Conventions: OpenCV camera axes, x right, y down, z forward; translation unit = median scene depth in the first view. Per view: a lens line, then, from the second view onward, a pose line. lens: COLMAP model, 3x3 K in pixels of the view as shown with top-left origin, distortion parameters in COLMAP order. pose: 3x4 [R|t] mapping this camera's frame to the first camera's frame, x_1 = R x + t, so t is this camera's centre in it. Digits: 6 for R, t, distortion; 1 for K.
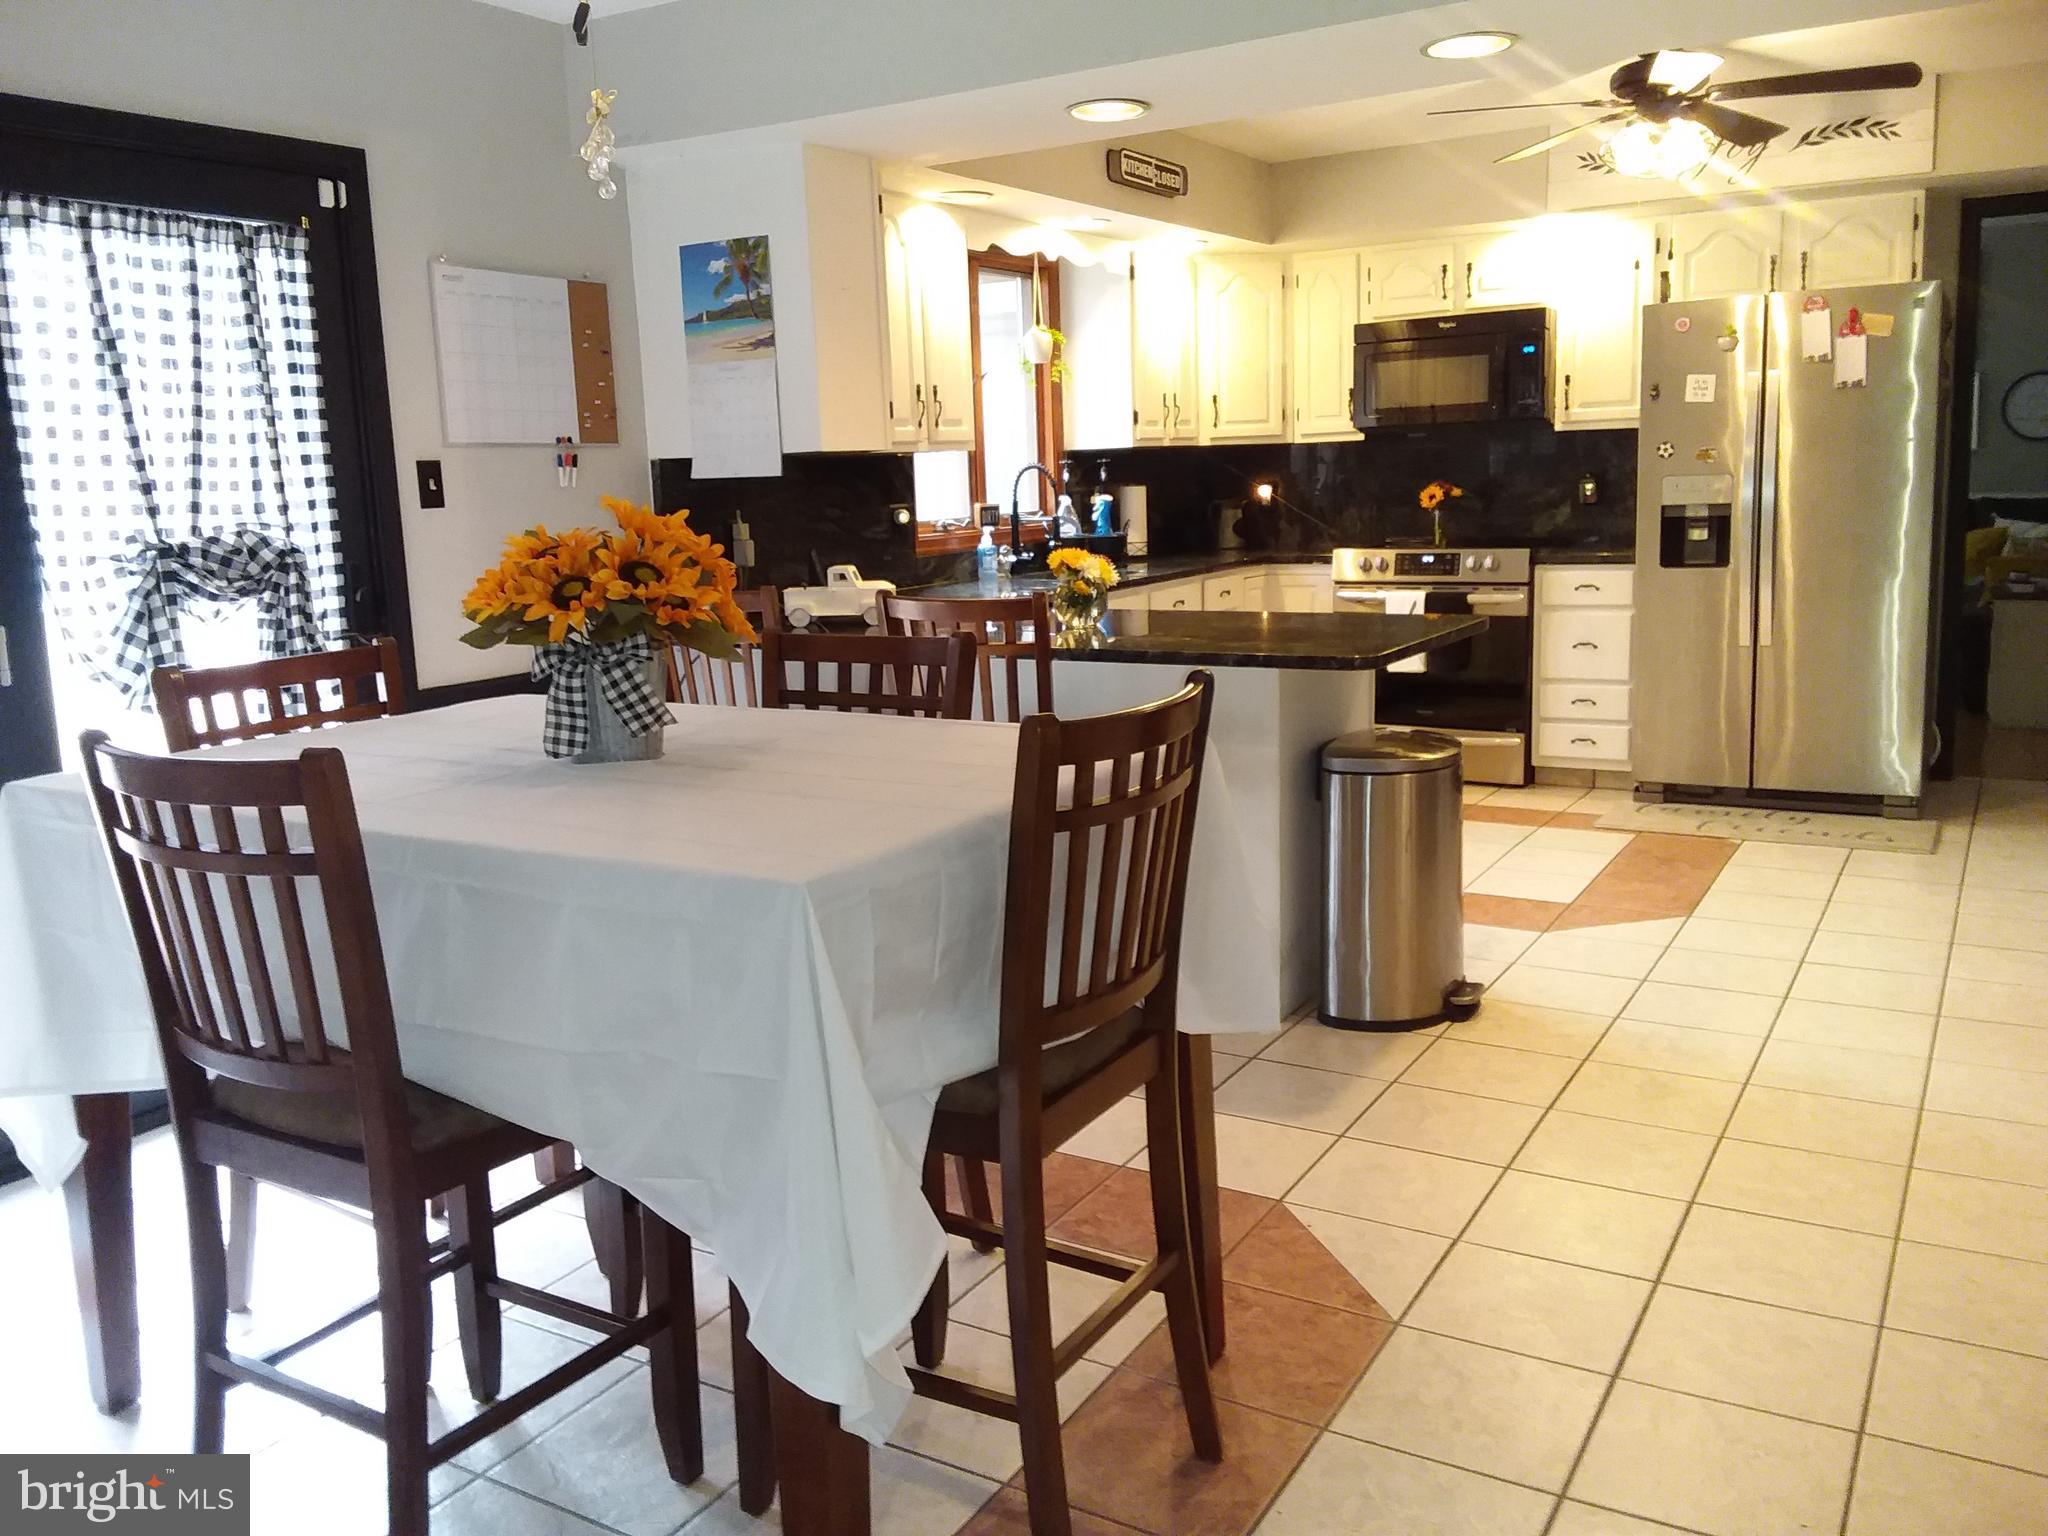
lens RADIAL K [[1649.0, 0, 1004.8], [0, 1649.0, 730.5], [0, 0, 1]] dist [0.125395, -0.200383]
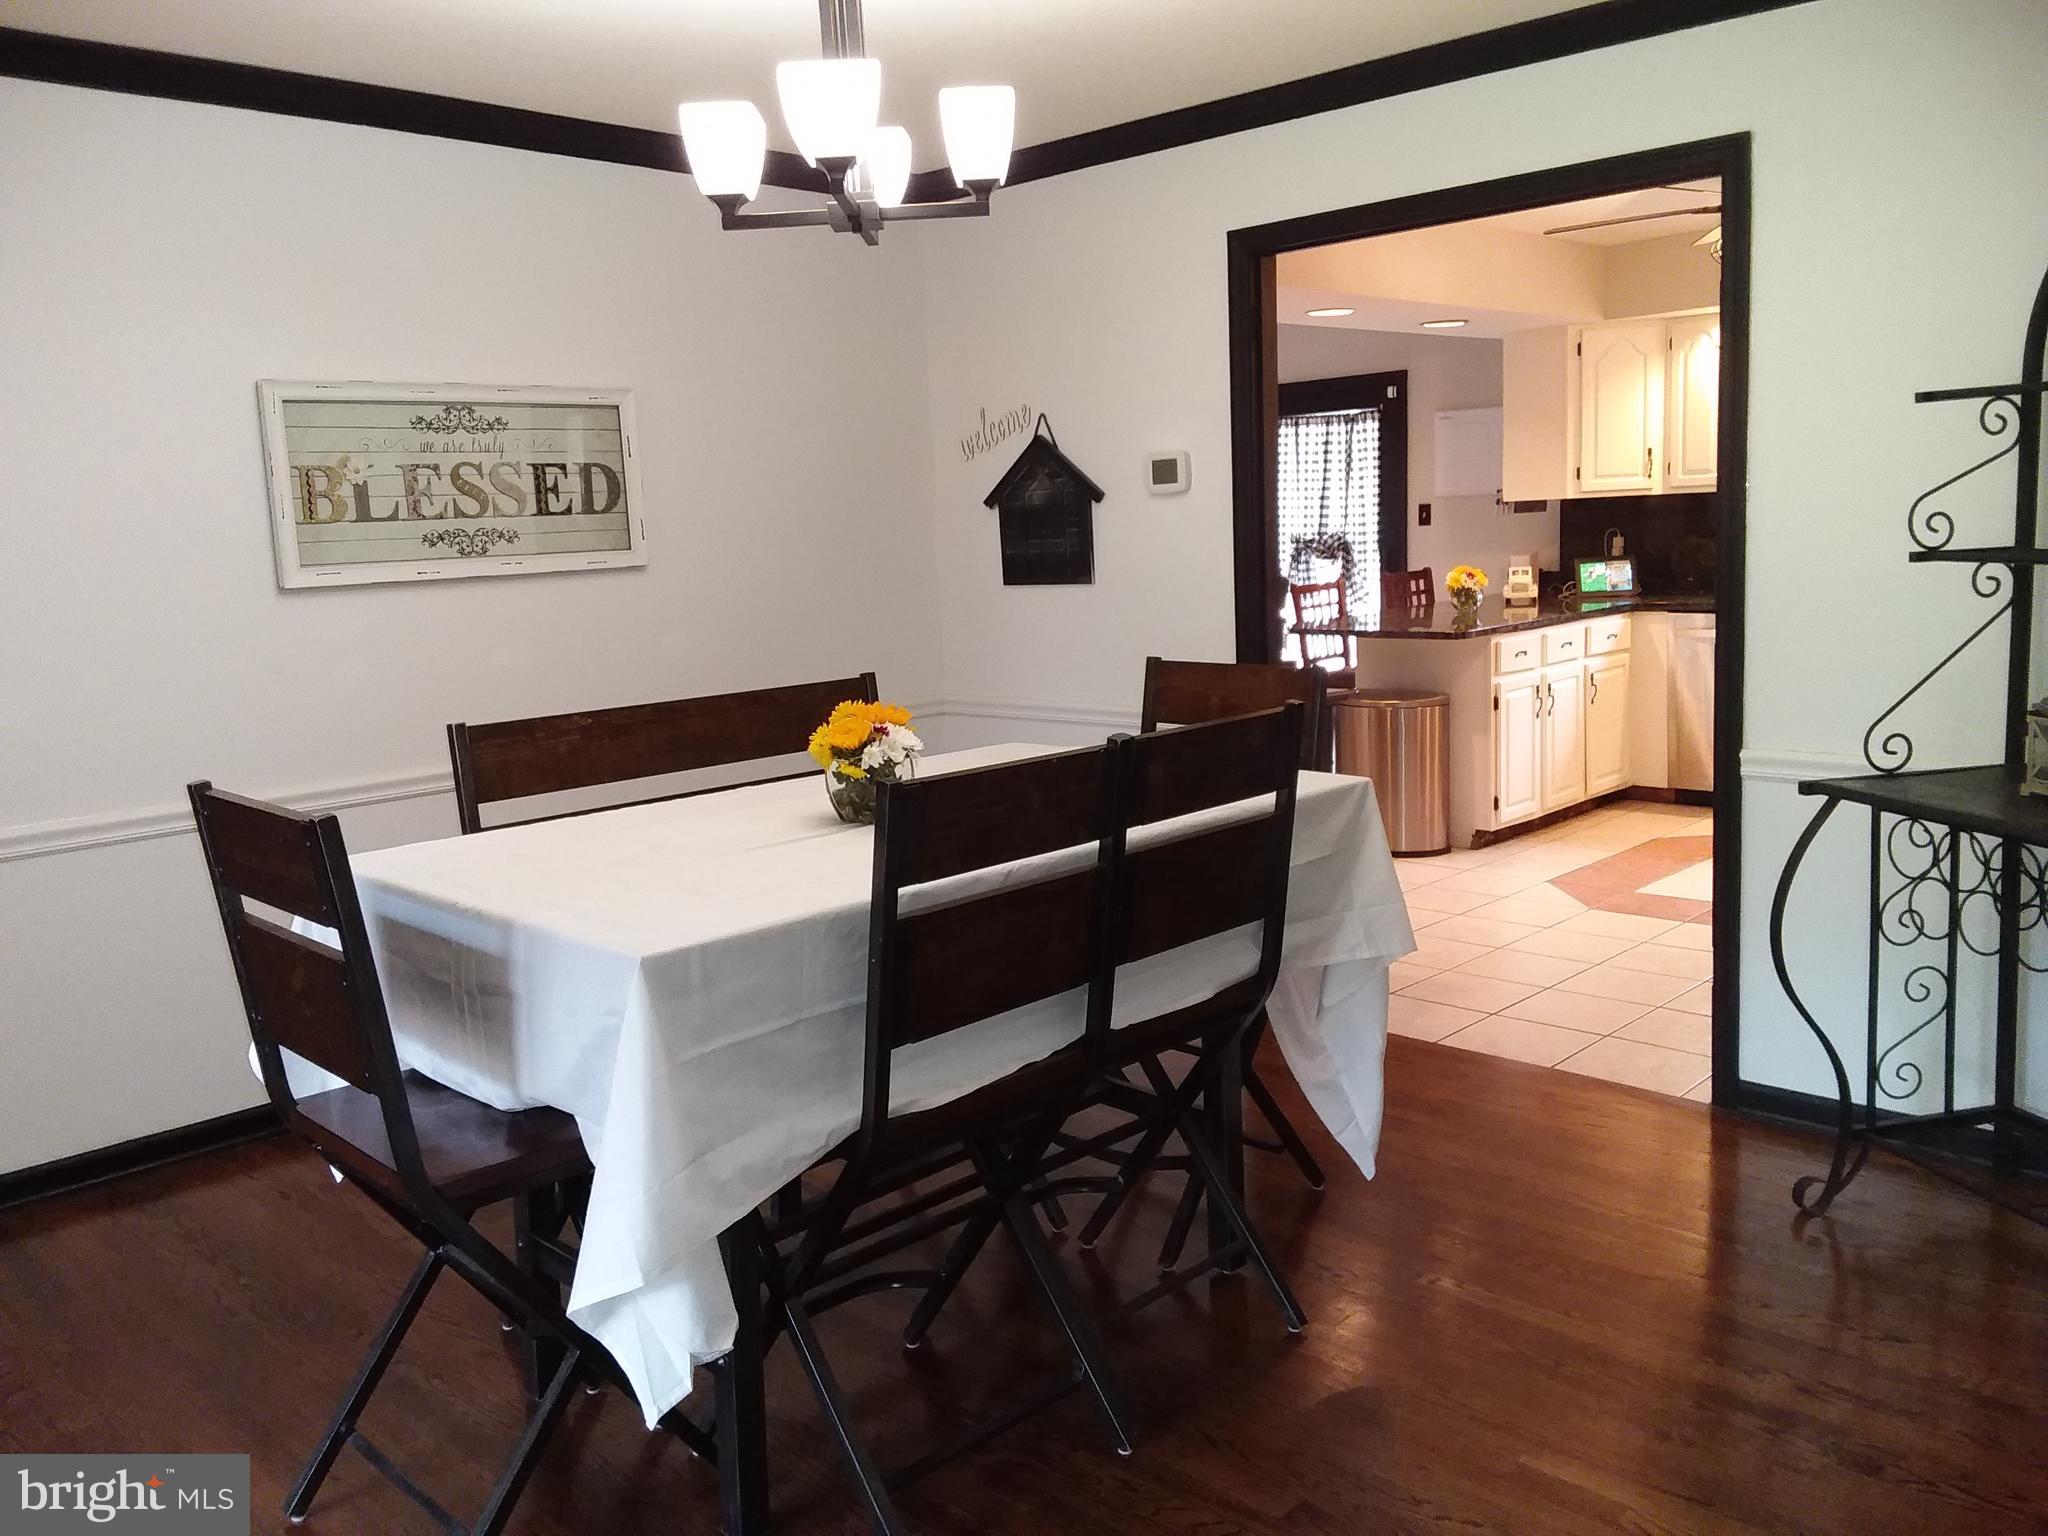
lens RADIAL K [[1649.0, 0, 1004.8], [0, 1649.0, 730.5], [0, 0, 1]] dist [0.125395, -0.200383]
pose [[-0.213672, 0.170801, -0.961858, 1.278637], [-0.107372, 0.974526, 0.196903, -0.161284], [0.970987, 0.145349, -0.189889, 0.615055]]
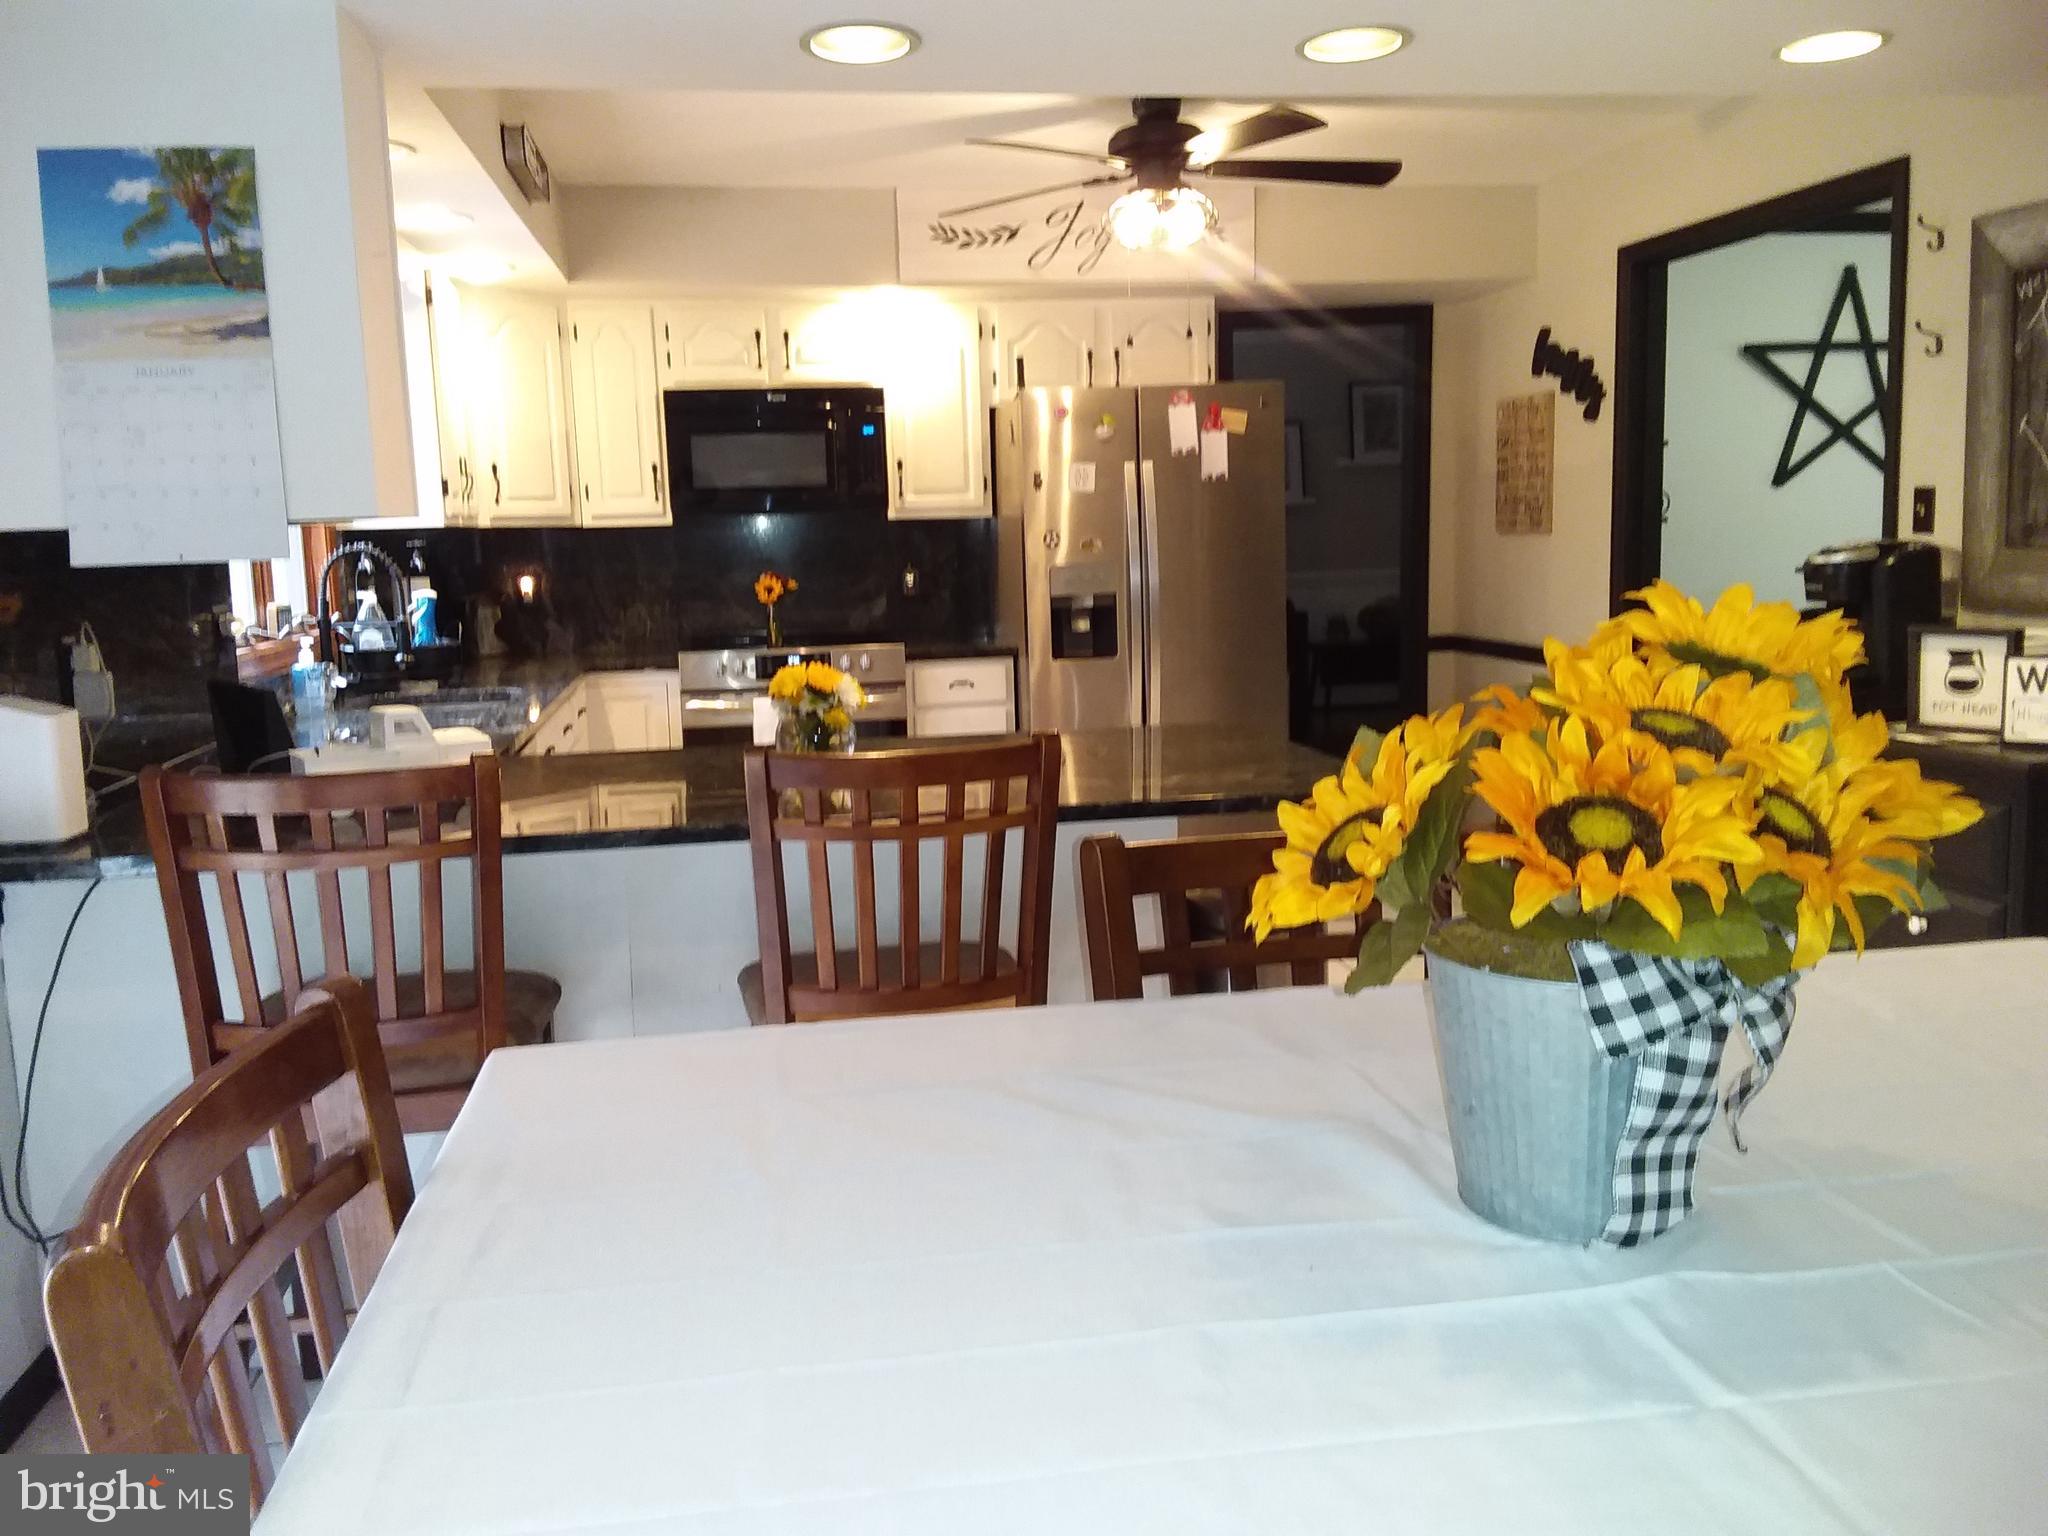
lens RADIAL K [[1649.0, 0, 1004.8], [0, 1649.0, 730.5], [0, 0, 1]] dist [0.125395, -0.200383]
pose [[0.762998, -0.067712, 0.642845, -0.238994], [0.104990, 0.994275, -0.019884, -0.040602], [-0.637818, 0.082663, 0.765738, 0.288889]]
